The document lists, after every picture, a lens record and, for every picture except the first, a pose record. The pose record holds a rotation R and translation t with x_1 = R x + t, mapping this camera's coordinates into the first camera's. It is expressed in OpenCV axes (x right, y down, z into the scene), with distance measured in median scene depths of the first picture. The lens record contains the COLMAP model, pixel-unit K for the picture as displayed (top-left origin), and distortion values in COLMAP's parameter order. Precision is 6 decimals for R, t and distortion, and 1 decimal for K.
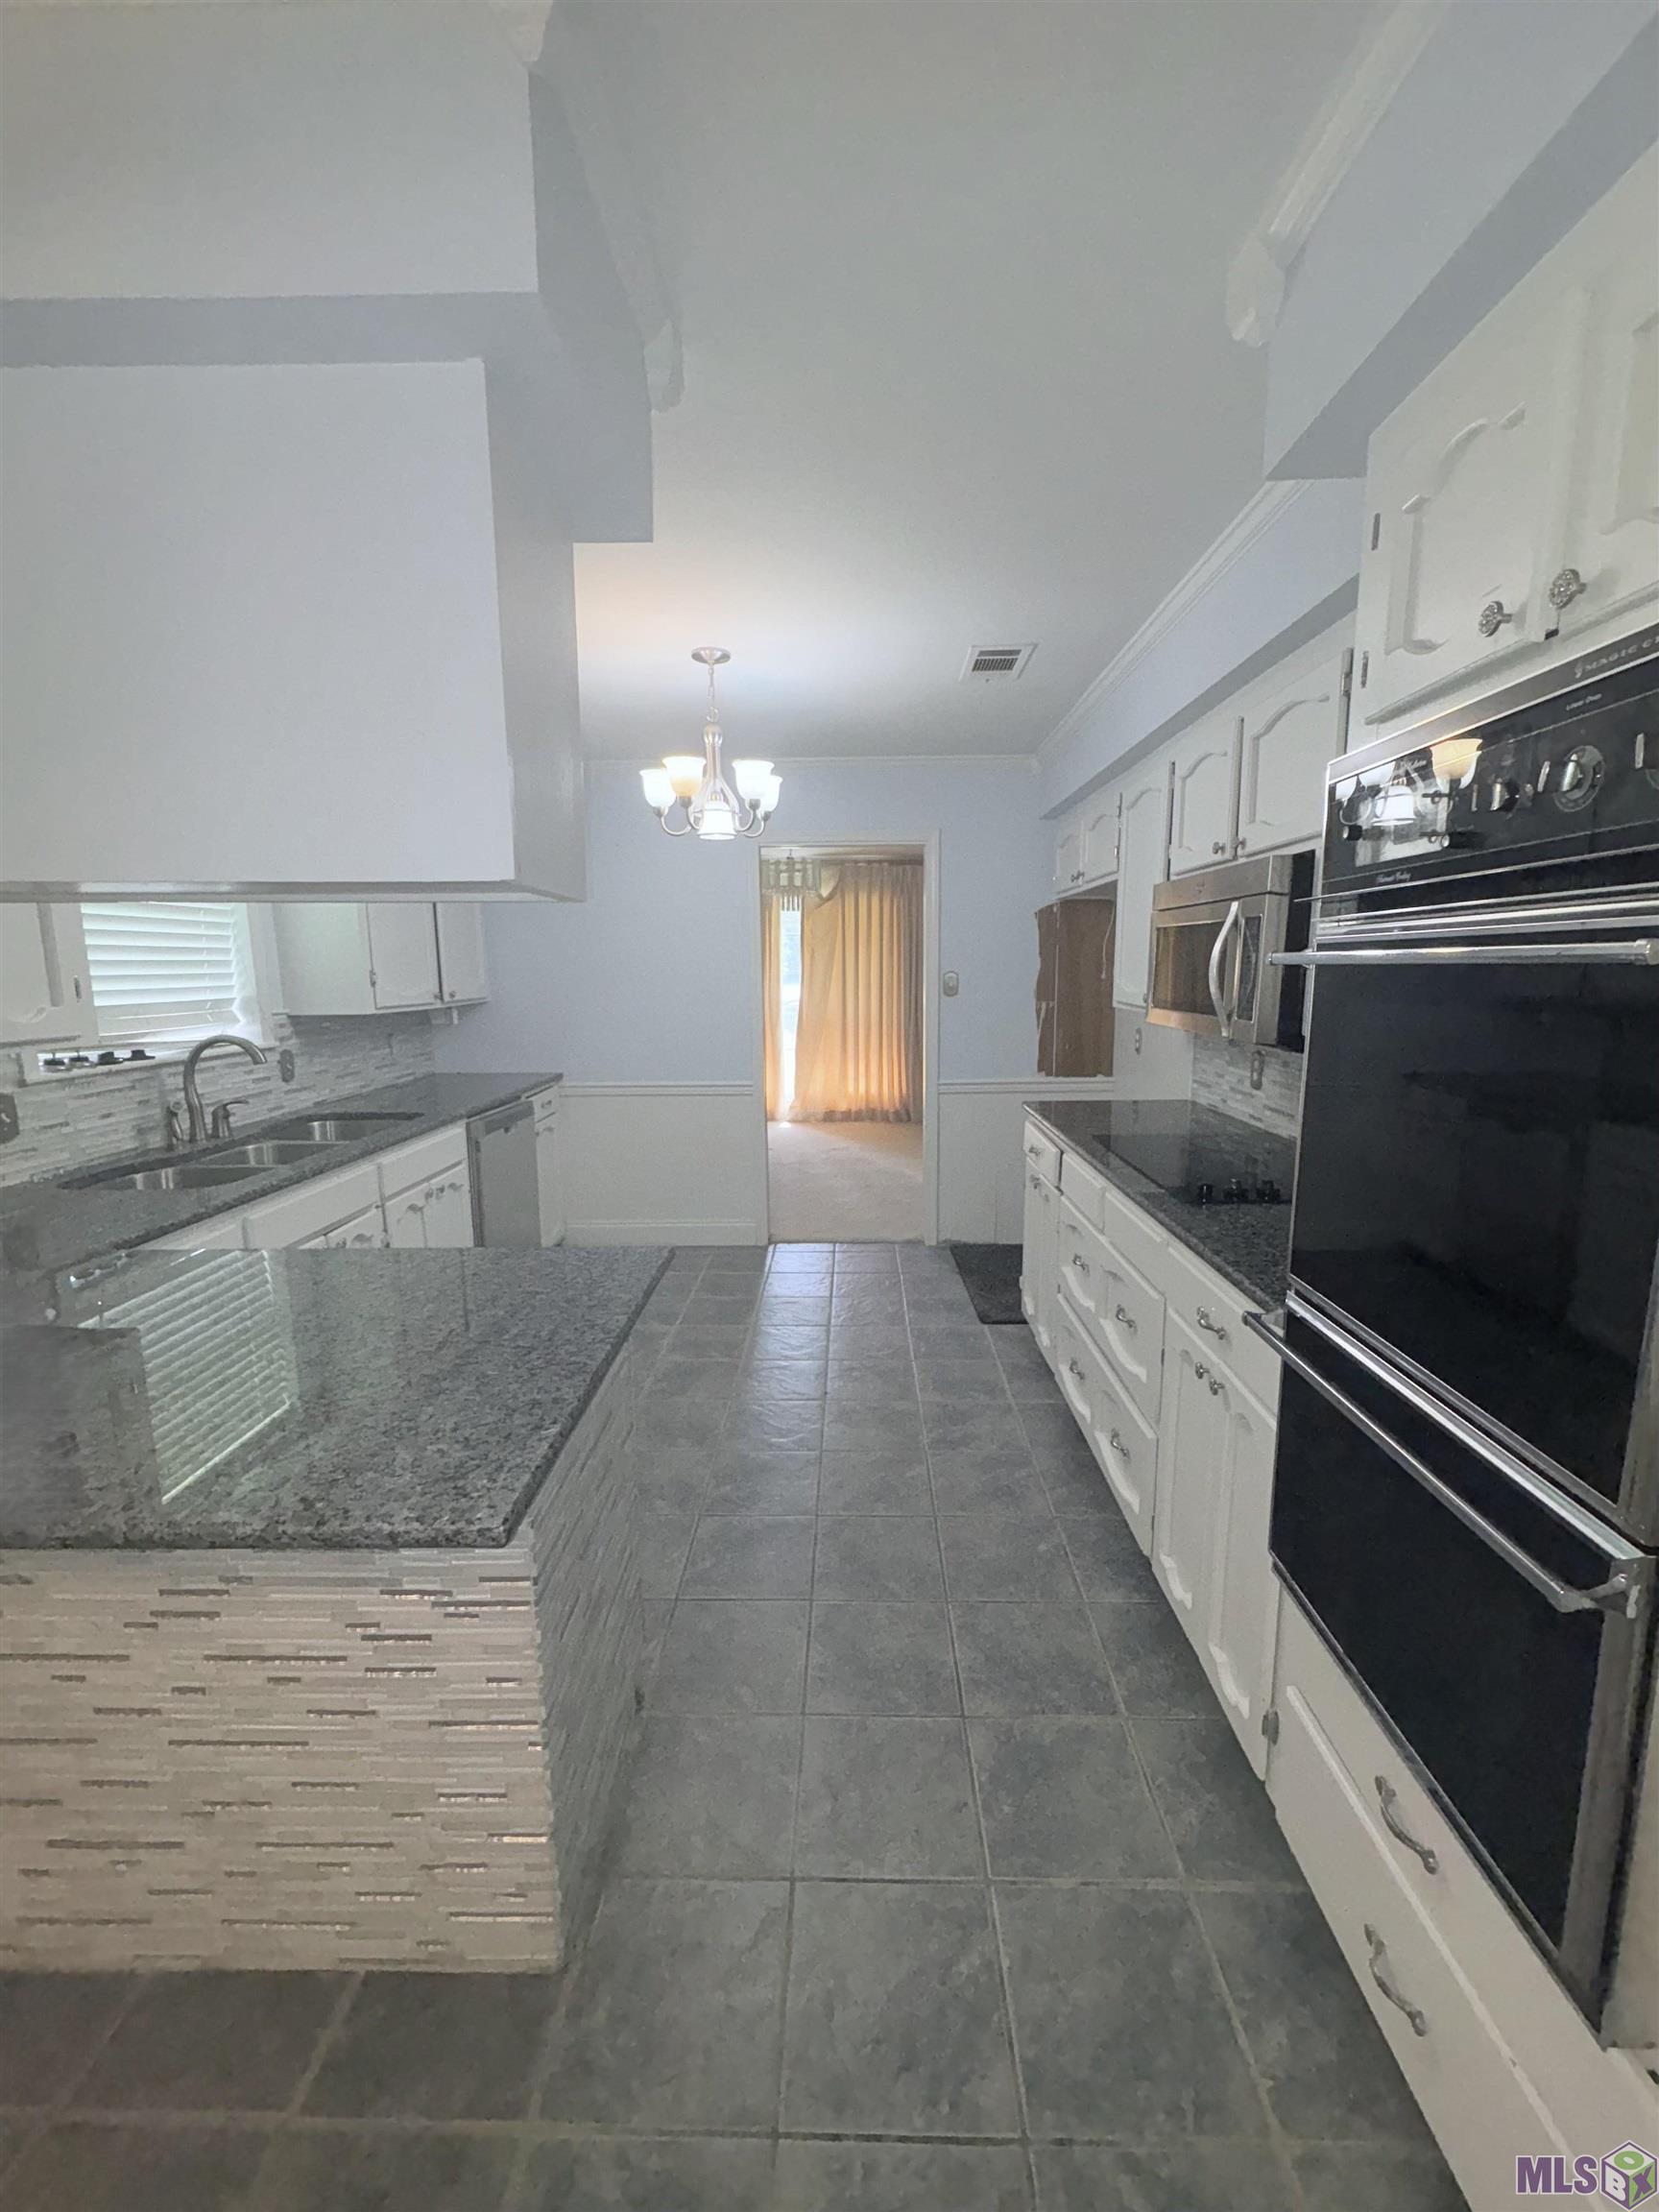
lens RADIAL K [[889.8, 0, 836.3], [0, 889.8, 1101.4], [0, 0, 1]] dist [-0.000440, 0.000023]
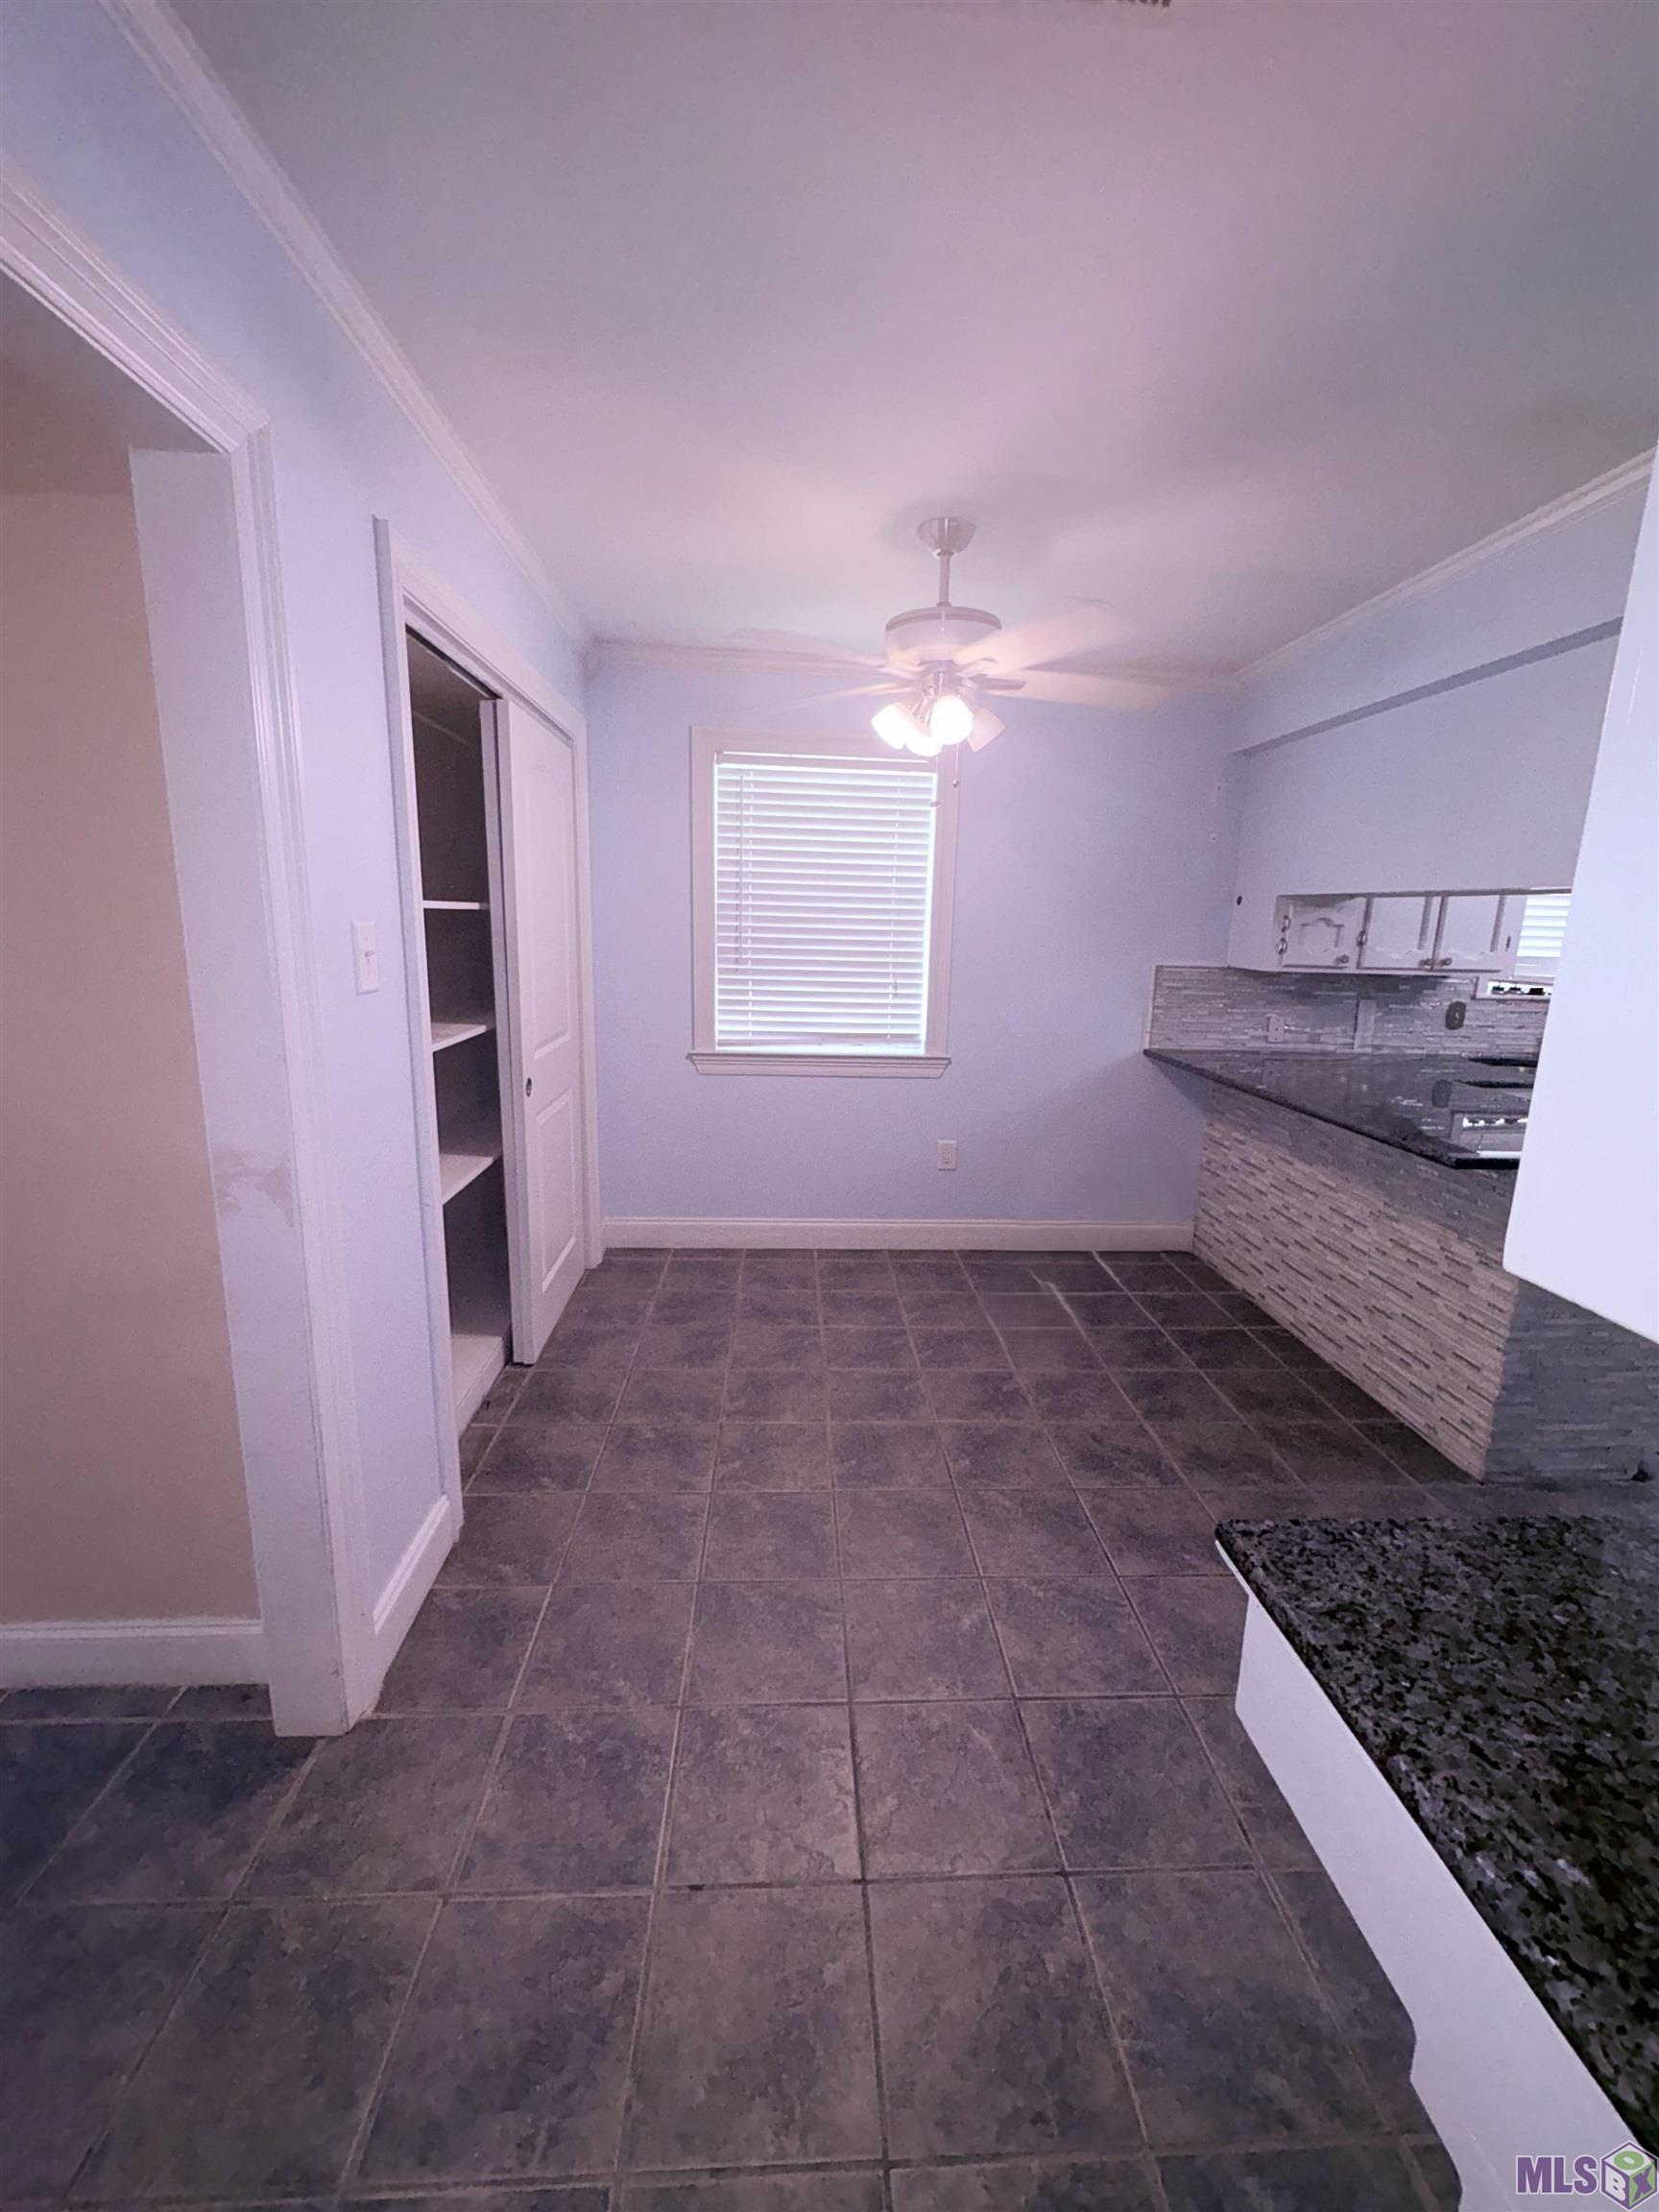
lens RADIAL K [[889.8, 0, 833.2], [0, 889.8, 1102.3], [0, 0, 1]] dist [-0.000440, 0.000023]
pose [[0.076646, 0.216603, -0.973246, 1.440124], [-0.181391, 0.962858, 0.200006, 0.112355], [0.980420, 0.161208, 0.113089, -0.761797]]
